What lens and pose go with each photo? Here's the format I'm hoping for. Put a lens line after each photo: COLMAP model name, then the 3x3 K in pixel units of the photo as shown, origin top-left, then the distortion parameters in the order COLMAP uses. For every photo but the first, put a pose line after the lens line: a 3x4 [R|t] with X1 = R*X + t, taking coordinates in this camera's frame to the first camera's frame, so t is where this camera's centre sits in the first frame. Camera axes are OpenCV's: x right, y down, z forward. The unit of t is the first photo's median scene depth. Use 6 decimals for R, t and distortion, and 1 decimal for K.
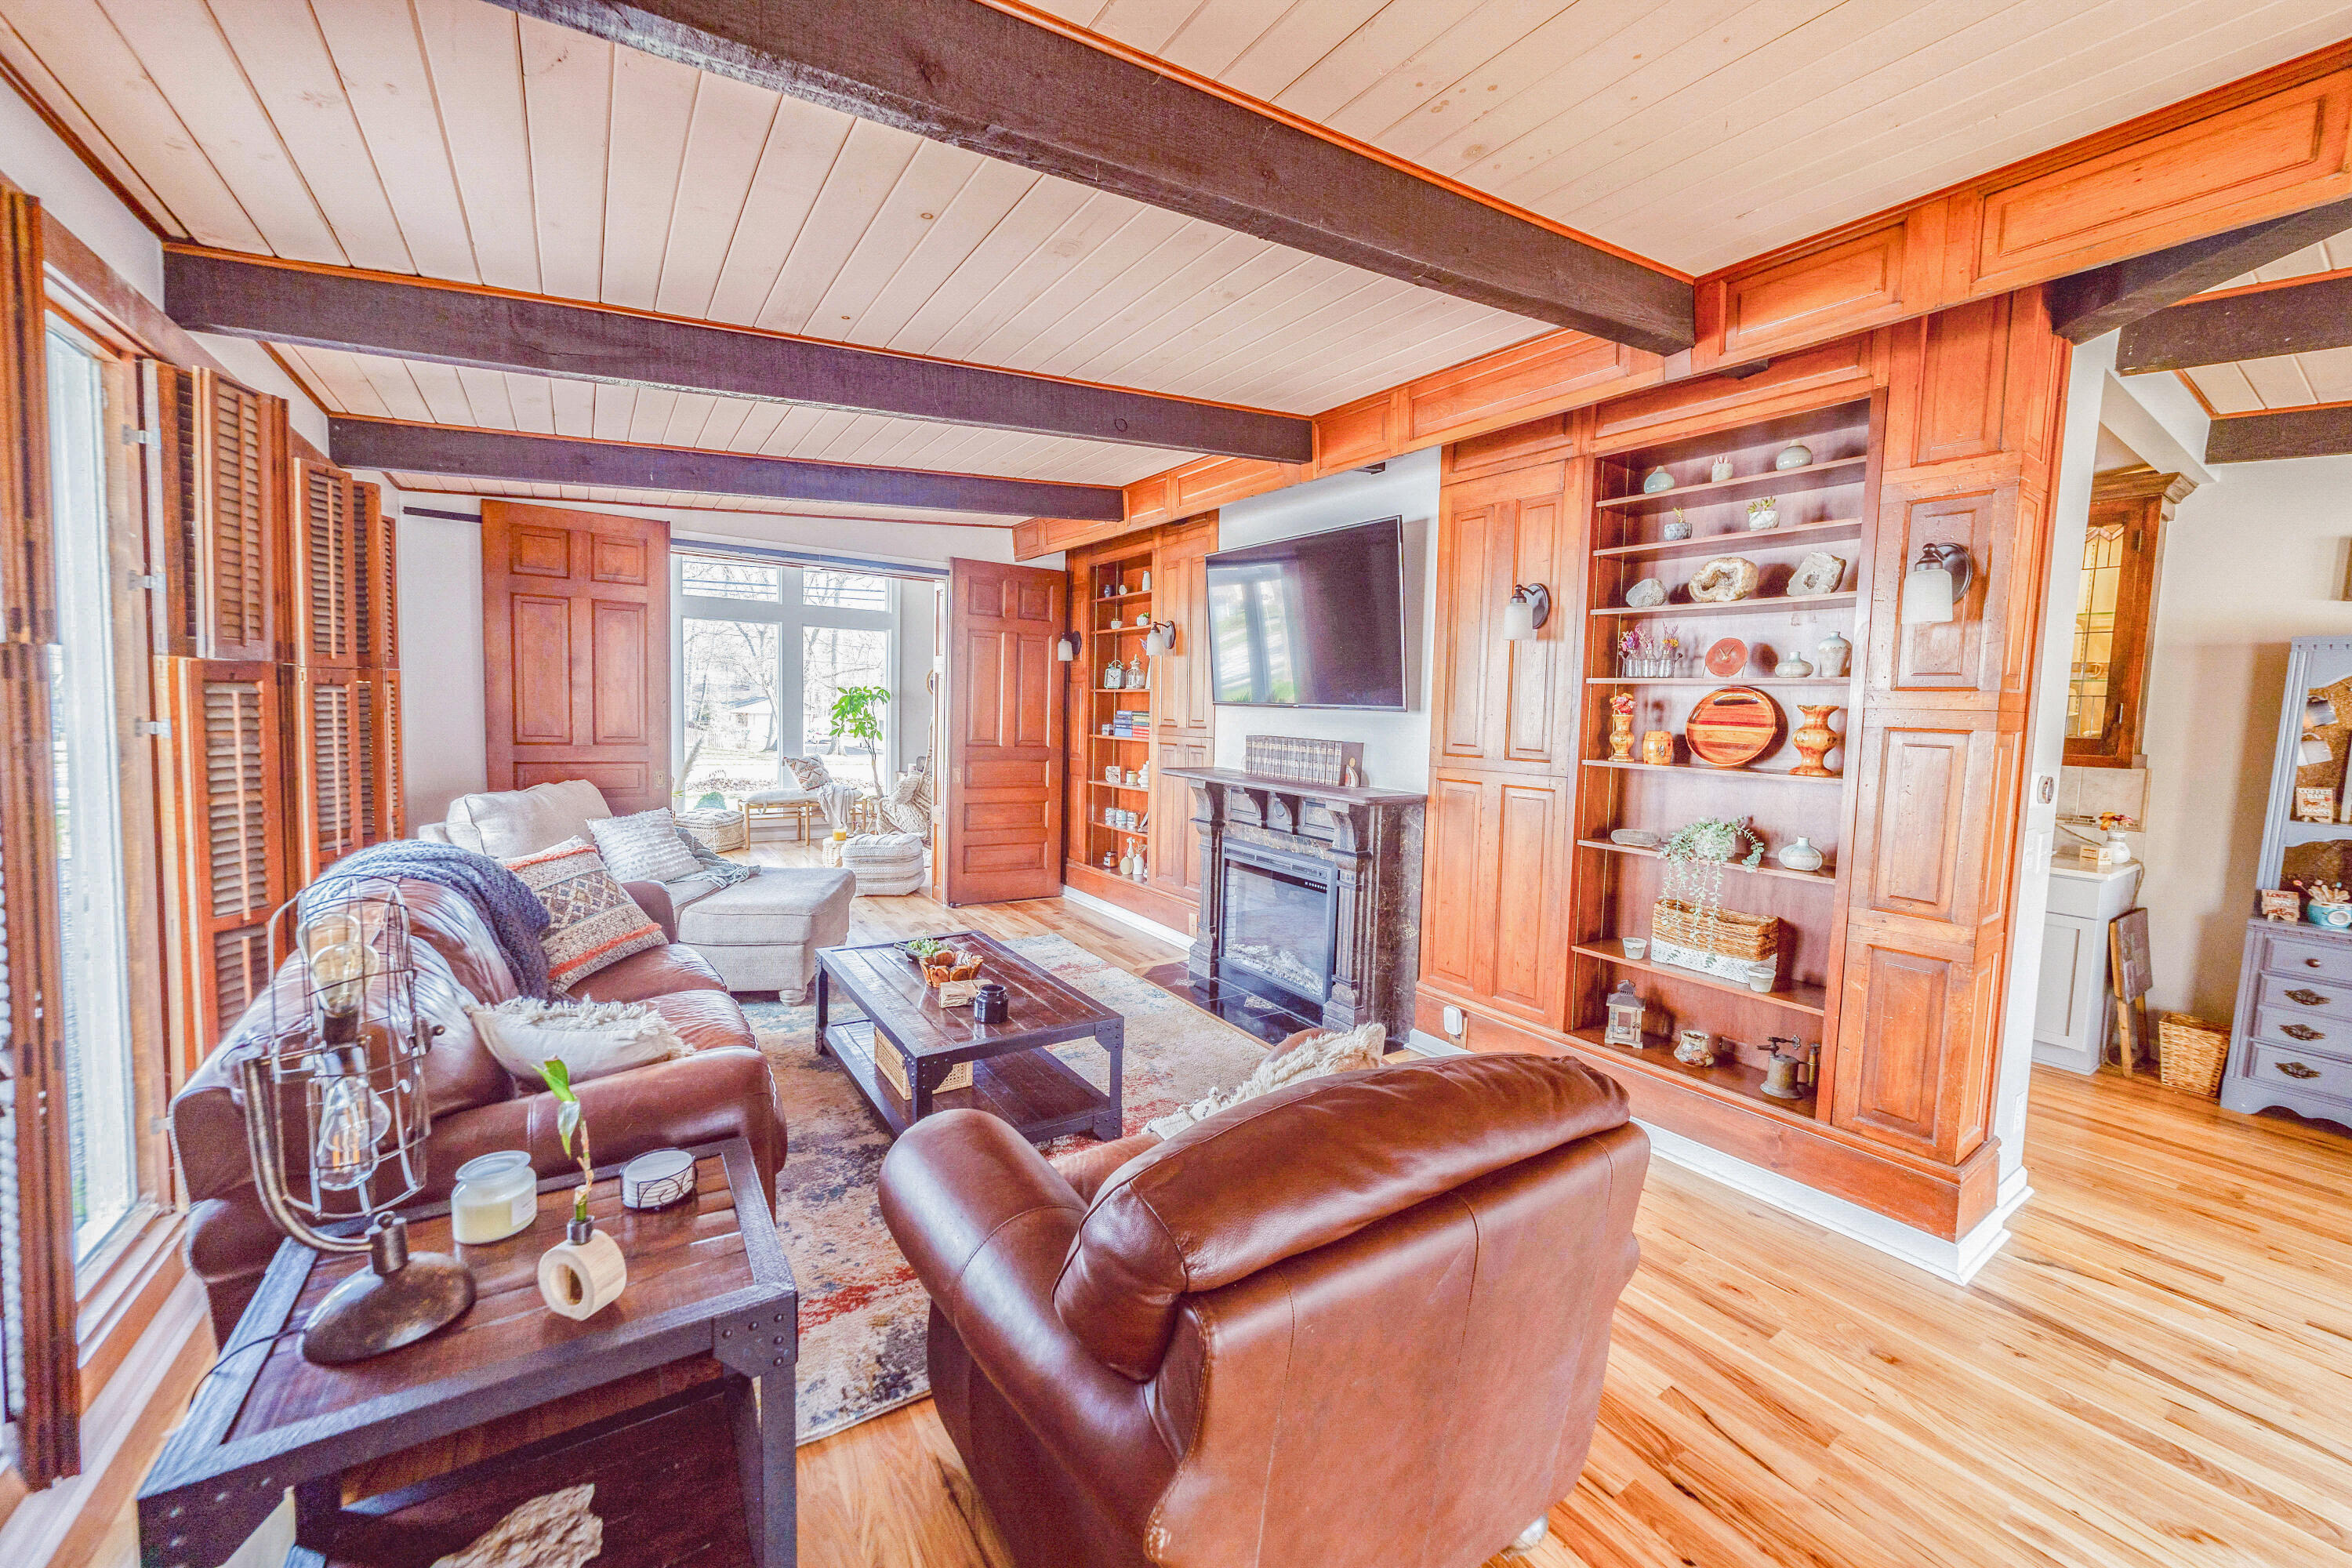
lens RADIAL K [[892.6, 0, 1193.3], [0, 892.6, 763.2], [0, 0, 1]] dist [-0.011761, 0.002726]
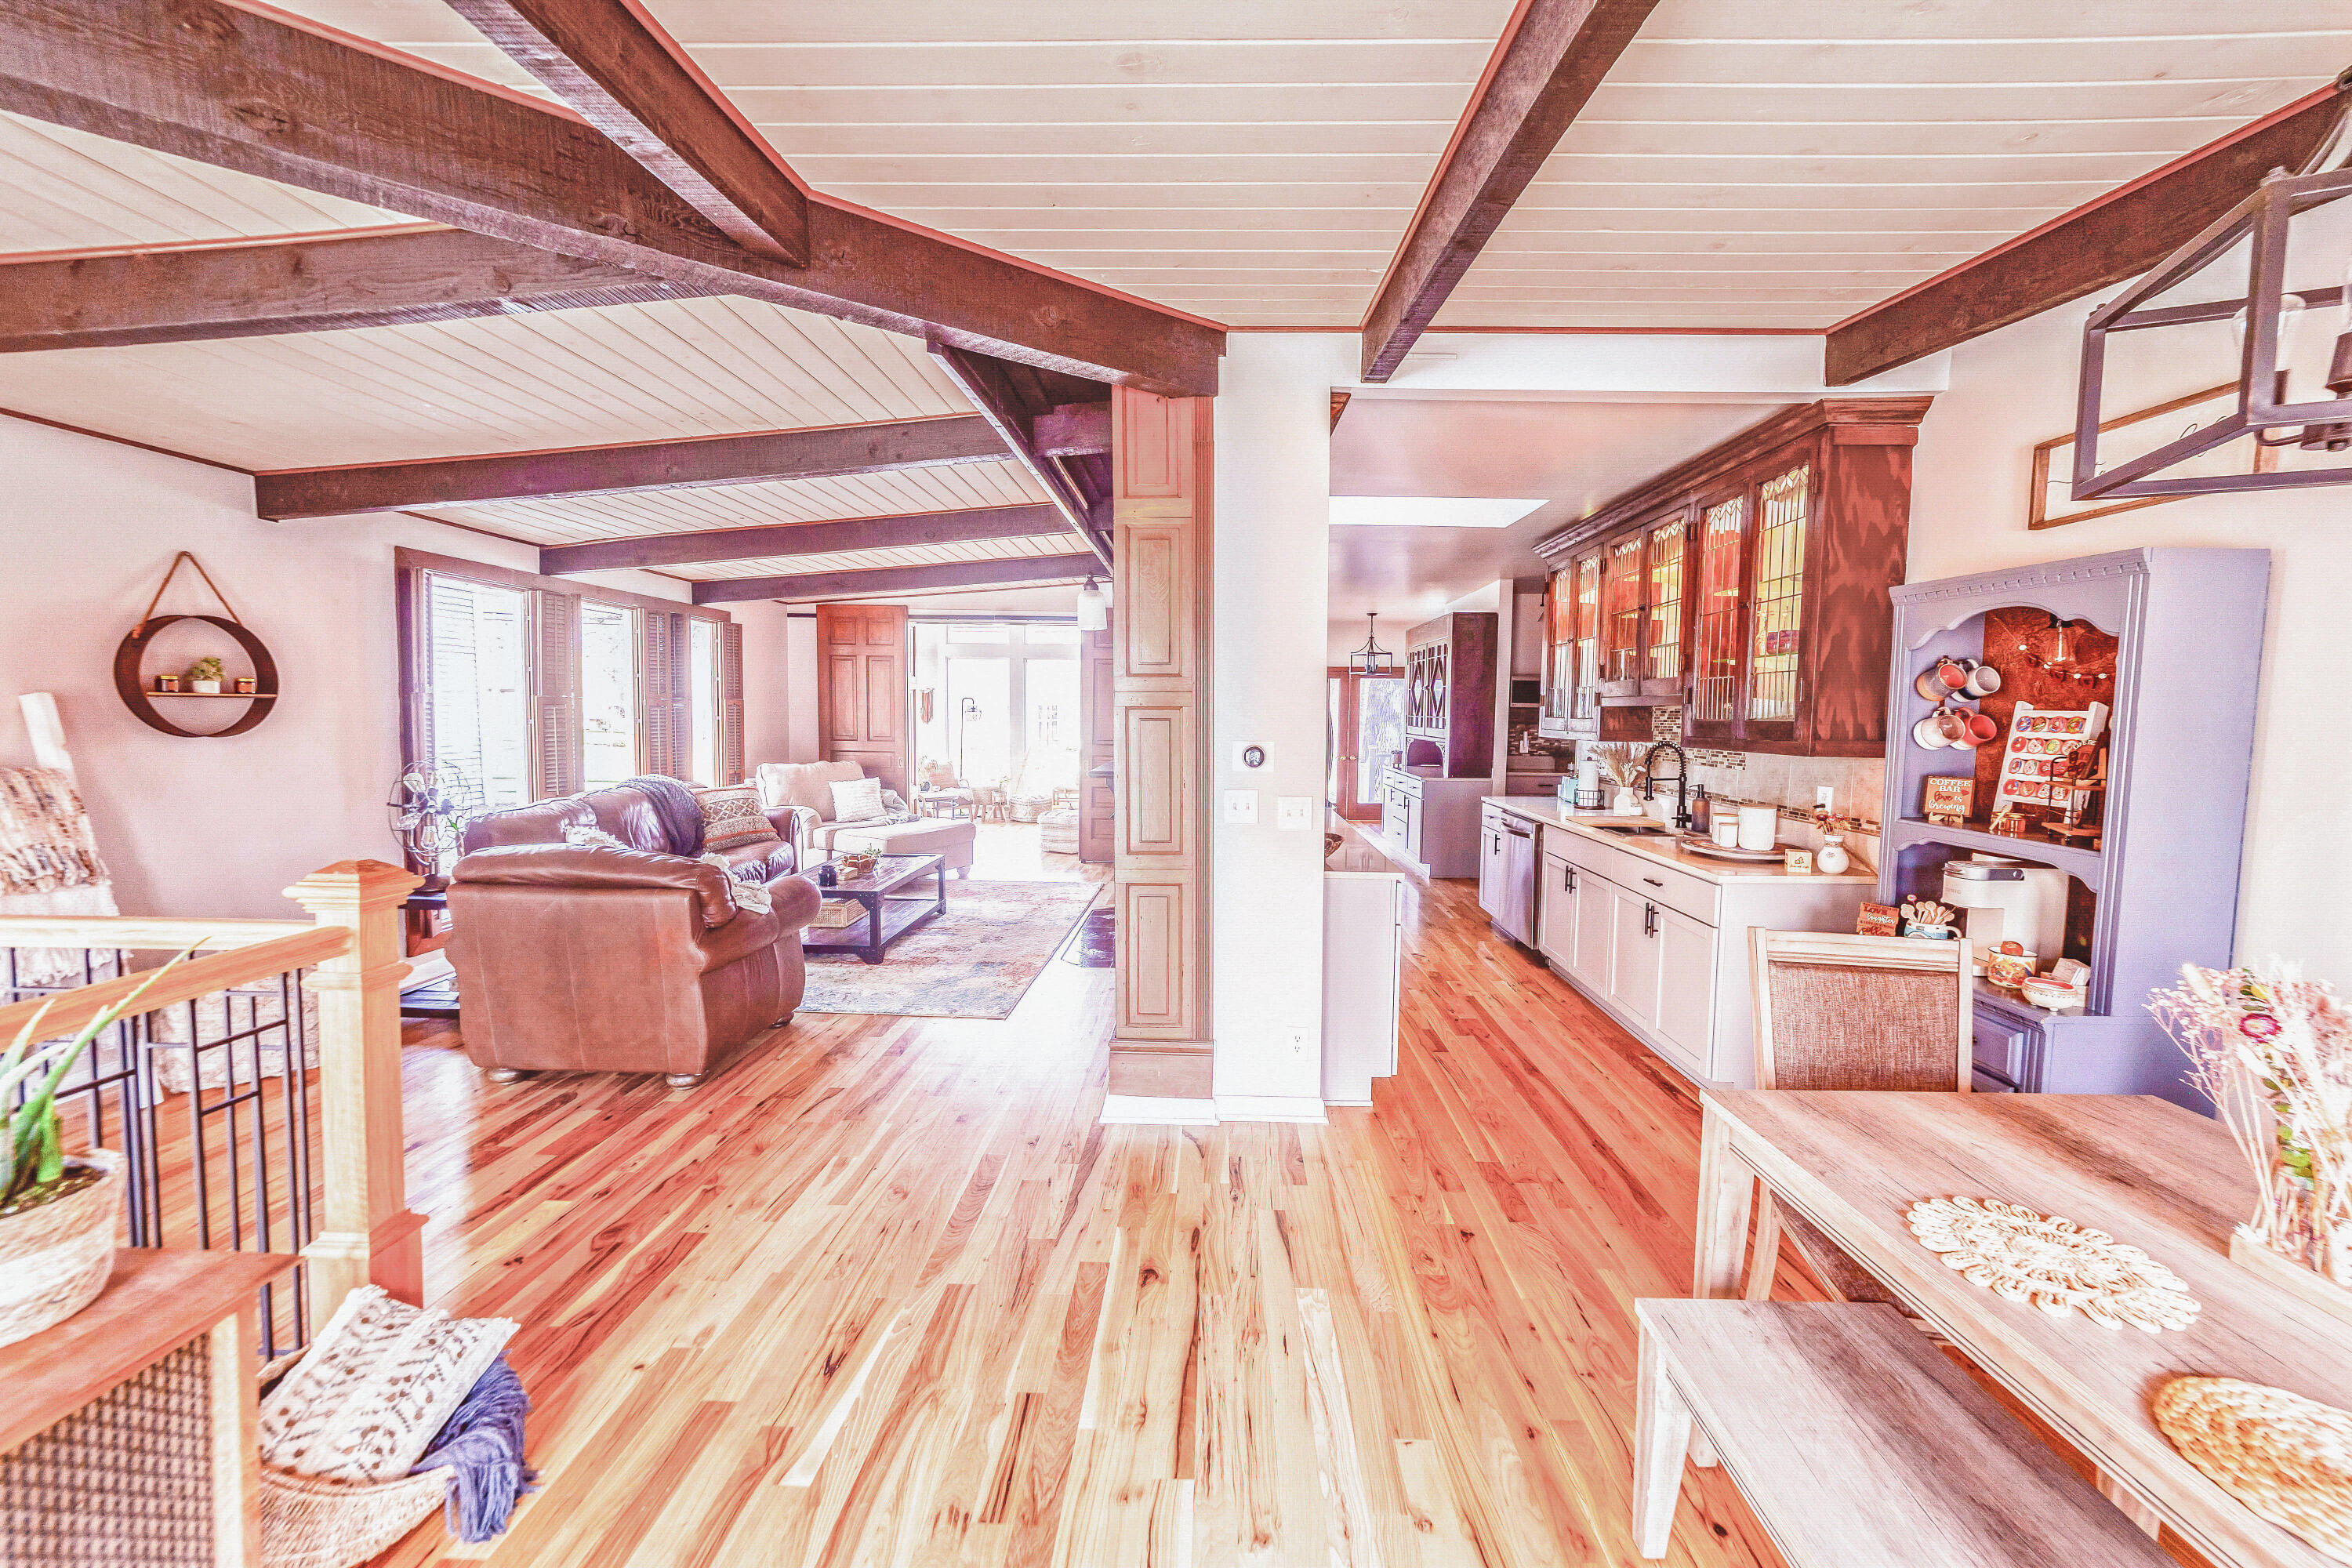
lens RADIAL K [[892.6, 0, 1206.1], [0, 892.6, 772.1], [0, 0, 1]] dist [-0.011761, 0.002726]
pose [[0.812612, 0.017590, -0.582540, 1.253895], [-0.026009, 0.999643, -0.006097, 0.047000], [0.582224, 0.020106, 0.812779, -0.009353]]
